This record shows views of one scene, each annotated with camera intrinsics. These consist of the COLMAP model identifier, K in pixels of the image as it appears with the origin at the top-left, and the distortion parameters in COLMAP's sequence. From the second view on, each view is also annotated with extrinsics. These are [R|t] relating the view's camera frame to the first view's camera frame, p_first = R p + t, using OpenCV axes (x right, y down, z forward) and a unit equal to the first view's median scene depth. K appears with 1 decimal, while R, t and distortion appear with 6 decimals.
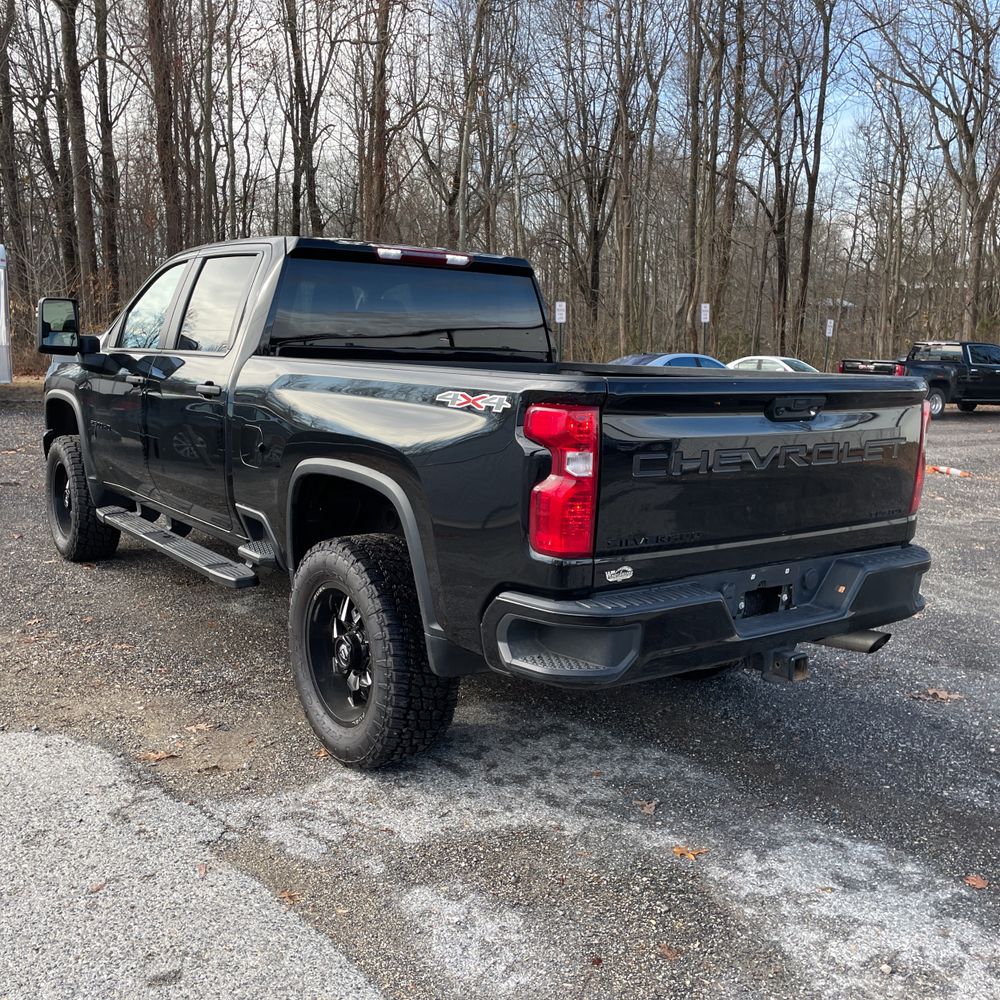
lens RADIAL K [[1002.6, 0, 496.0], [0, 1002.6, 514.1], [0, 0, 1]] dist [0.114550, -0.192490]
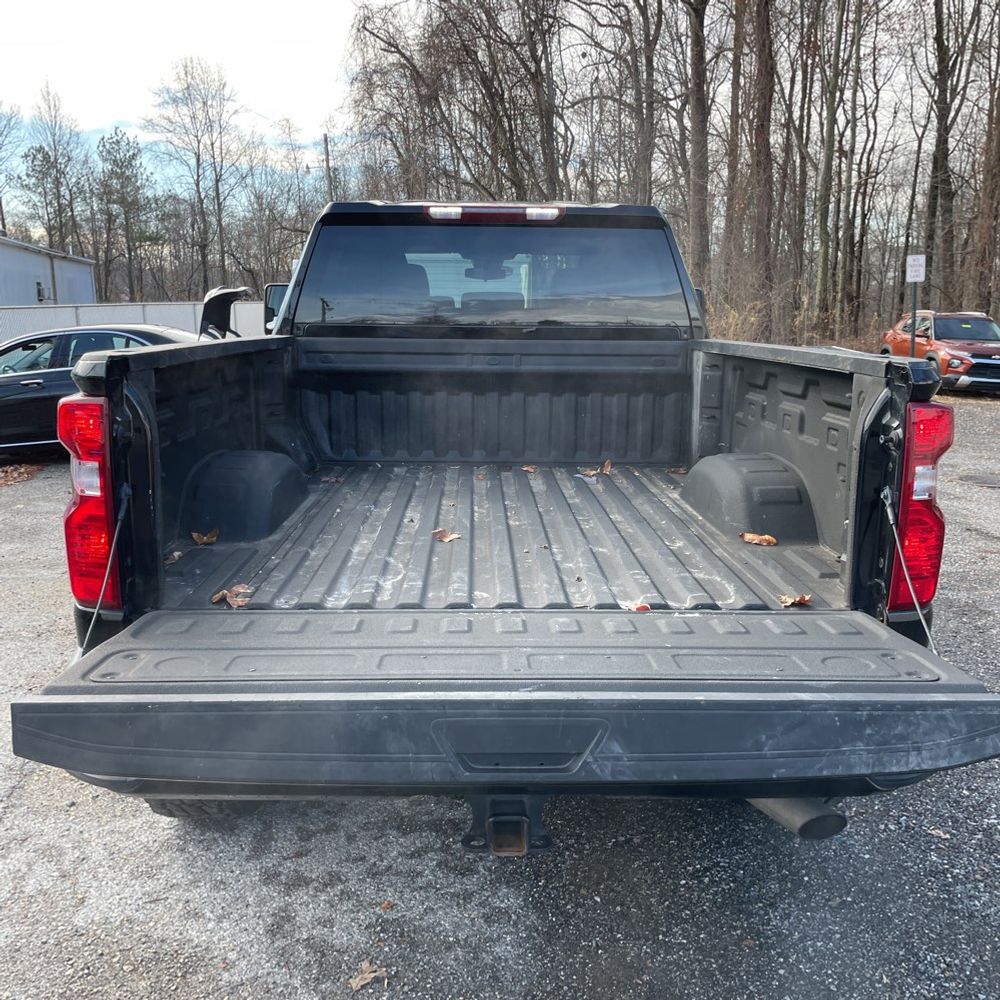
lens RADIAL K [[1006.5, 0, 504.4], [0, 1006.5, 496.4], [0, 0, 1]] dist [0.098674, -0.130010]
pose [[0.821918, 0.078641, -0.564152, 0.551151], [-0.080267, 0.996531, 0.021971, -0.056797], [0.563923, 0.027224, 0.825379, 0.430825]]
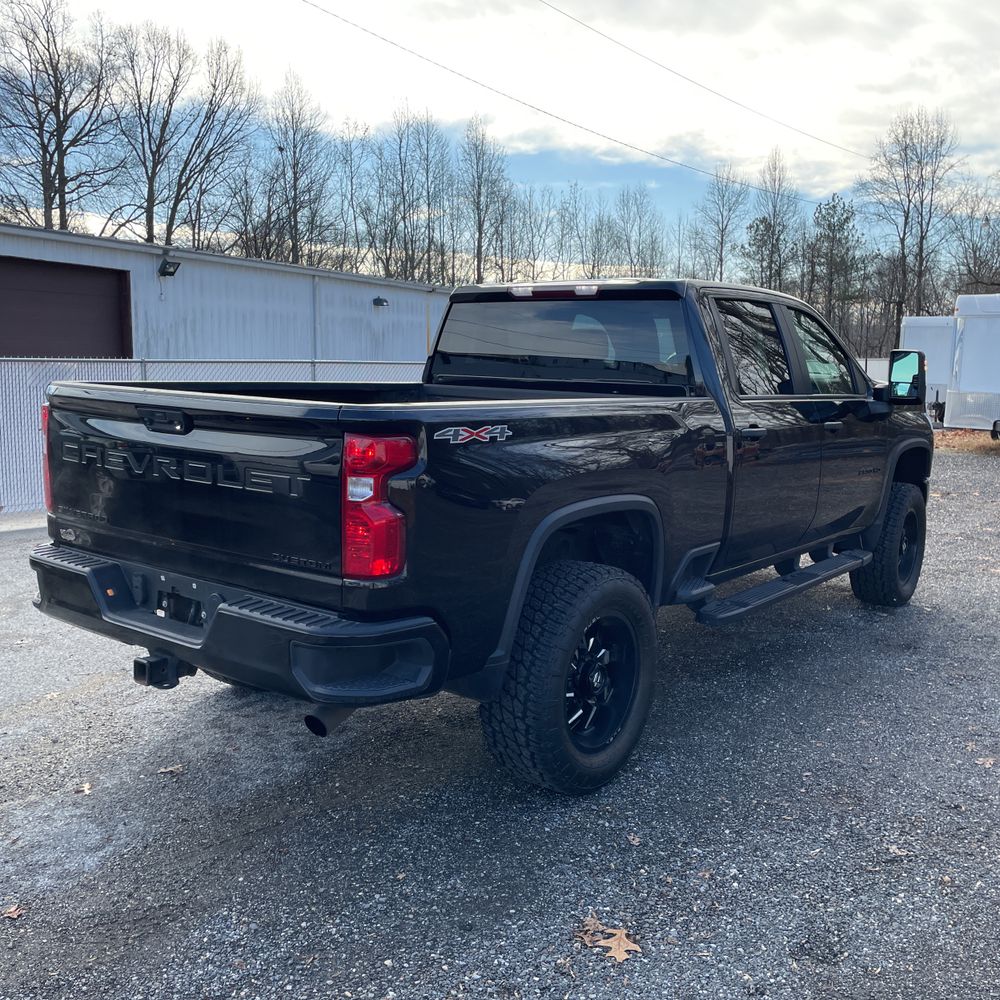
lens RADIAL K [[1006.5, 0, 504.4], [0, 1006.5, 496.4], [0, 0, 1]] dist [0.098674, -0.130010]
pose [[0.287273, 0.111045, -0.951390, 1.199861], [-0.183138, 0.981301, 0.059238, -0.132336], [0.940178, 0.157218, 0.302238, 0.885307]]
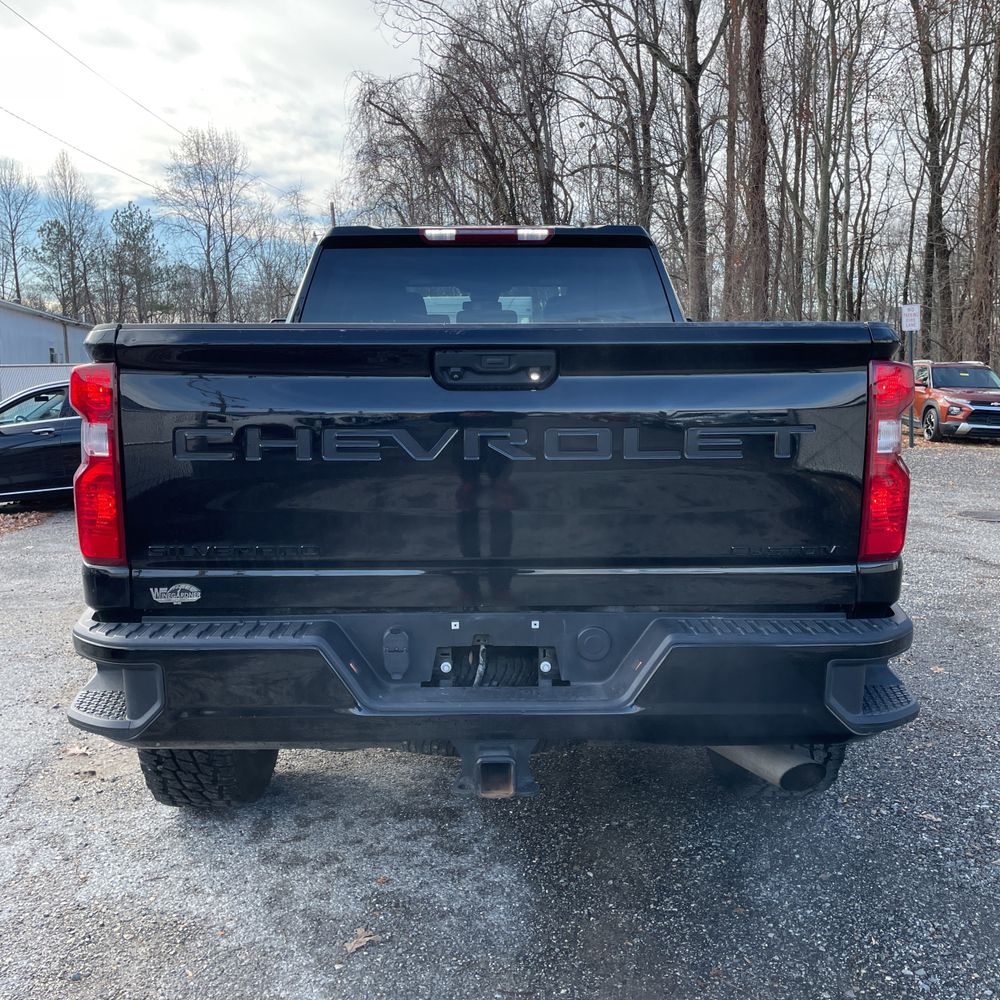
lens RADIAL K [[1006.3, 0, 496.7], [0, 1006.3, 489.2], [0, 0, 1]] dist [0.098642, -0.128796]
pose [[0.814914, 0.030848, -0.578760, 0.580943], [-0.069883, 0.996527, -0.045283, 0.000985], [0.575353, 0.077347, 0.814240, 0.415954]]
